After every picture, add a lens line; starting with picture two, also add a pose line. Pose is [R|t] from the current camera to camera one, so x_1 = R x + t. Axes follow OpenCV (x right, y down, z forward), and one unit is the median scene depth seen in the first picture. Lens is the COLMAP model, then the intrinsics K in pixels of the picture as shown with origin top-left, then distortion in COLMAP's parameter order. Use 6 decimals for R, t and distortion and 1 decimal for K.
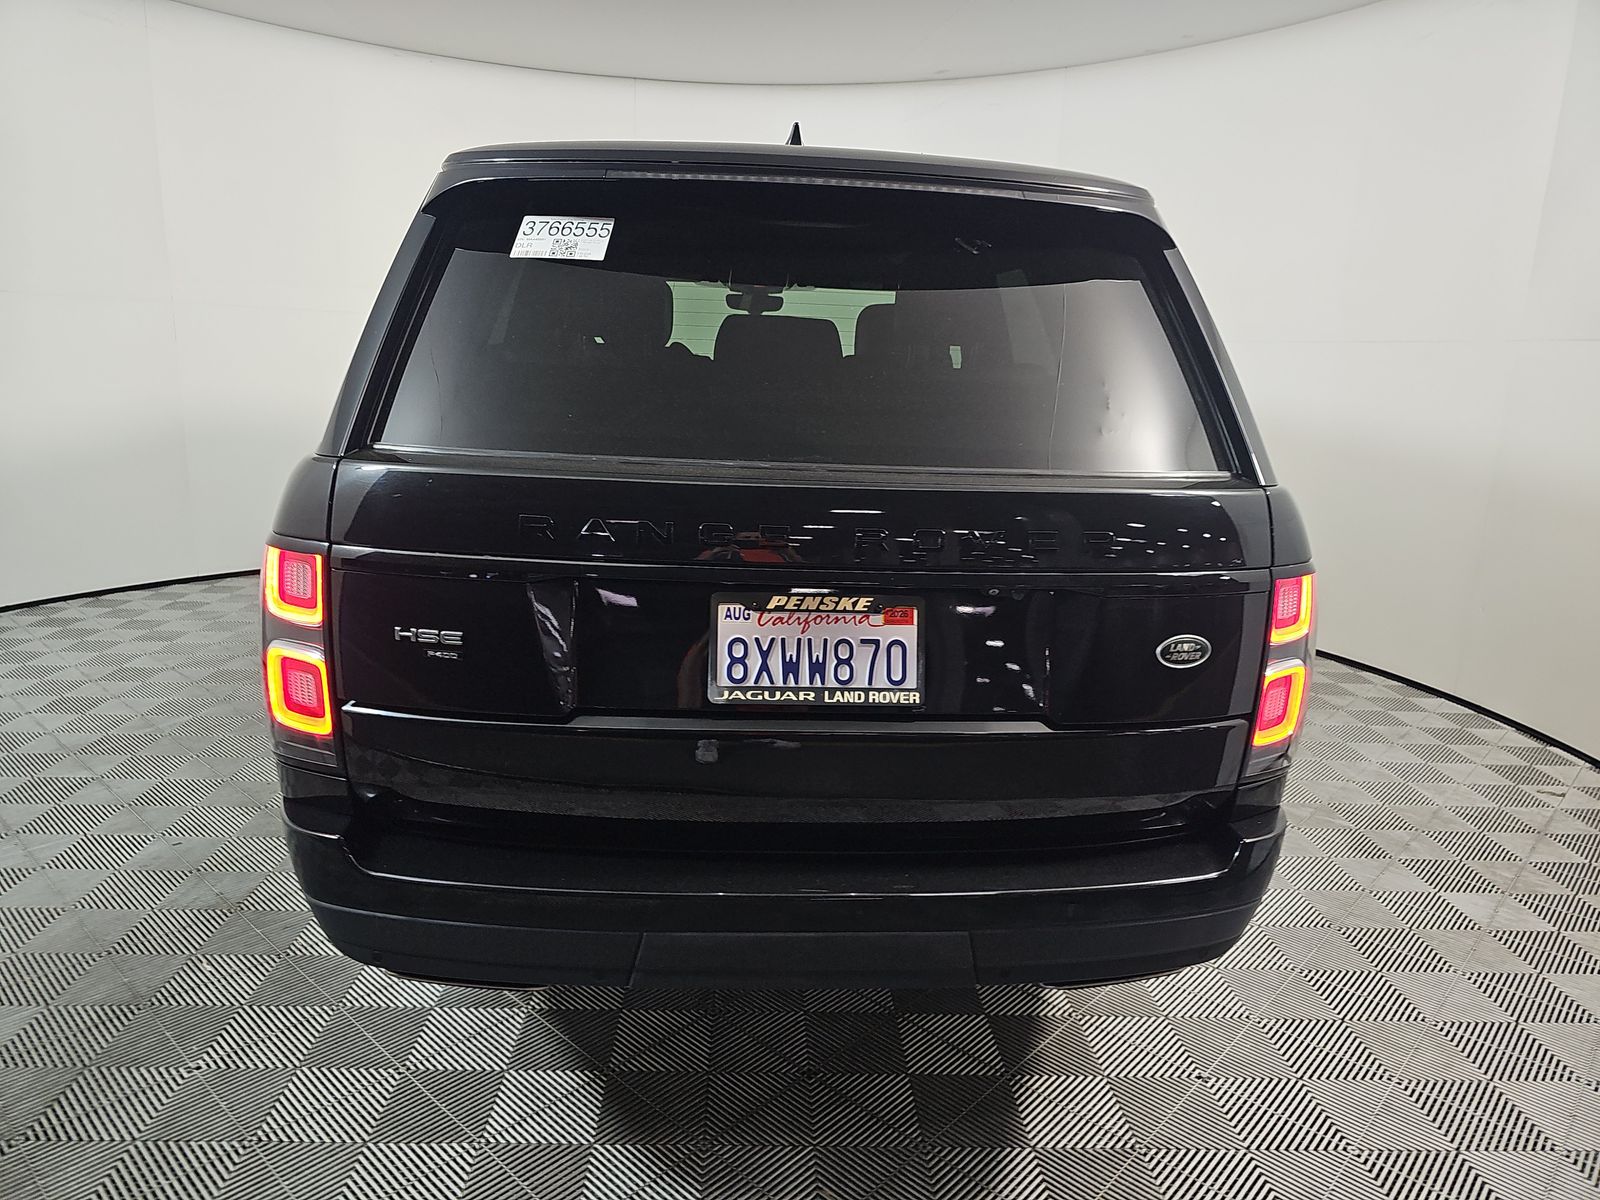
lens RADIAL K [[1081.0, 0, 799.3], [0, 1081.0, 596.4], [0, 0, 1]] dist [-0.027968, -0.001437]
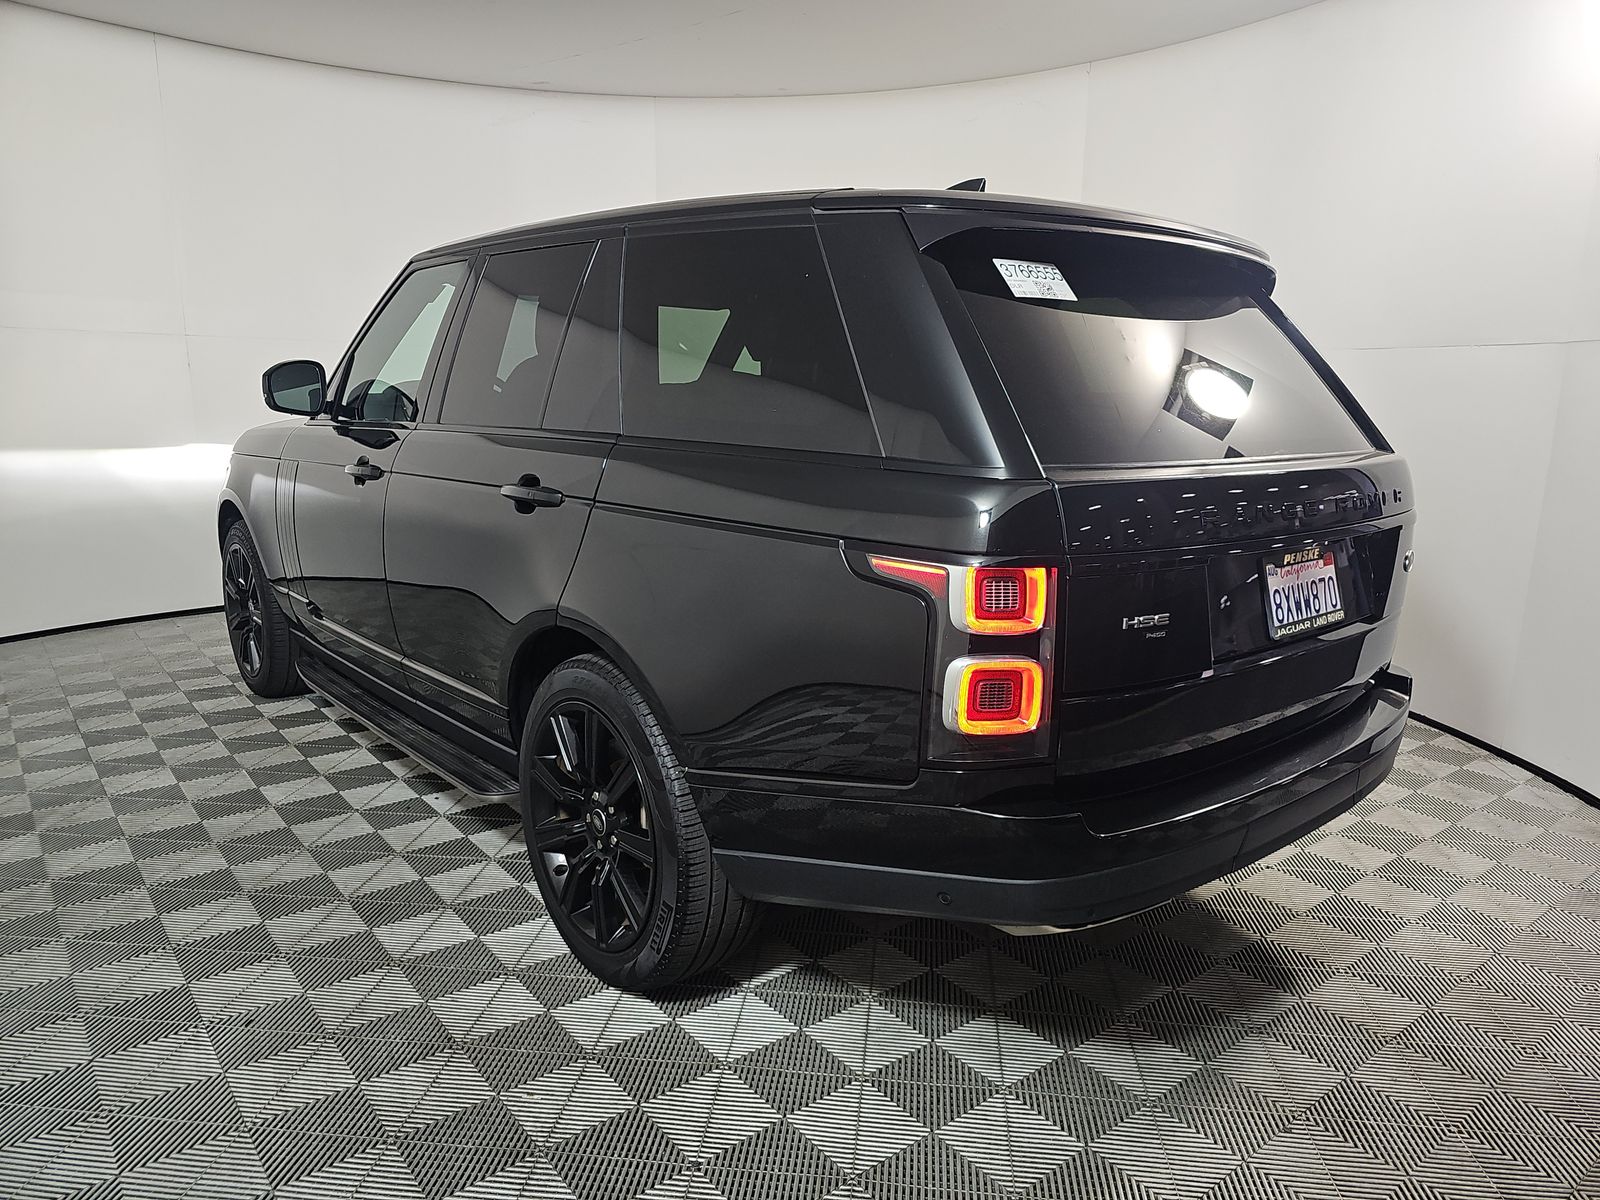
lens RADIAL K [[1081.0, 0, 797.5], [0, 1081.0, 604.0], [0, 0, 1]] dist [-0.027968, -0.001437]
pose [[0.834049, -0.146170, 0.531974, -1.248024], [0.143123, 0.988577, 0.047237, -0.090036], [-0.532802, 0.036739, 0.845442, 0.191090]]
